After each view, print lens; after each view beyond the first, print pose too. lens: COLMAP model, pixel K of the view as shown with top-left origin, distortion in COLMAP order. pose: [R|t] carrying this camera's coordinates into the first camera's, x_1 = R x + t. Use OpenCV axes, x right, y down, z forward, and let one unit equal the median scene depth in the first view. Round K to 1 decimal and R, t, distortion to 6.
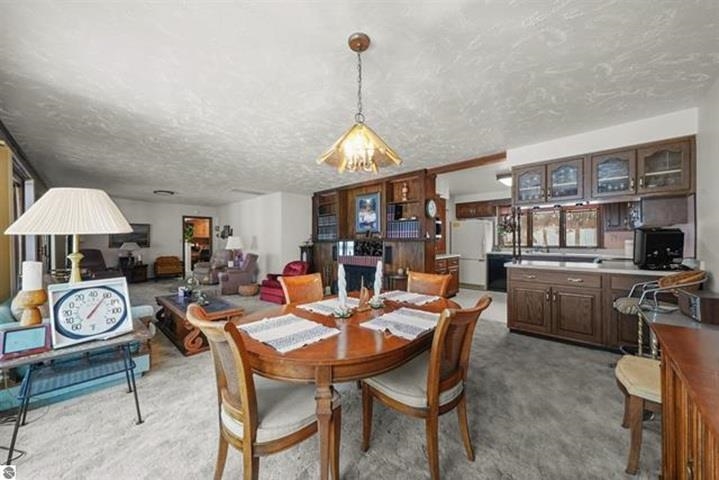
lens RADIAL K [[255.0, 0, 359.5], [0, 255.0, 240.0], [0, 0, 1]] dist [-0.000339, -0.000032]
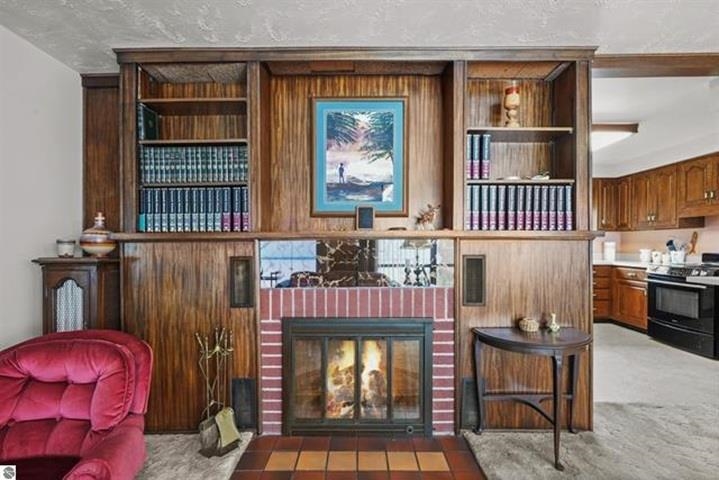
lens RADIAL K [[323.1, 0, 359.5], [0, 323.1, 240.0], [0, 0, 1]] dist [-0.000400, -0.000023]
pose [[0.741199, 0.012949, 0.671160, -0.243836], [-0.005614, 0.999899, -0.013092, 0.009789], [-0.671262, 0.005936, 0.741197, 0.673170]]
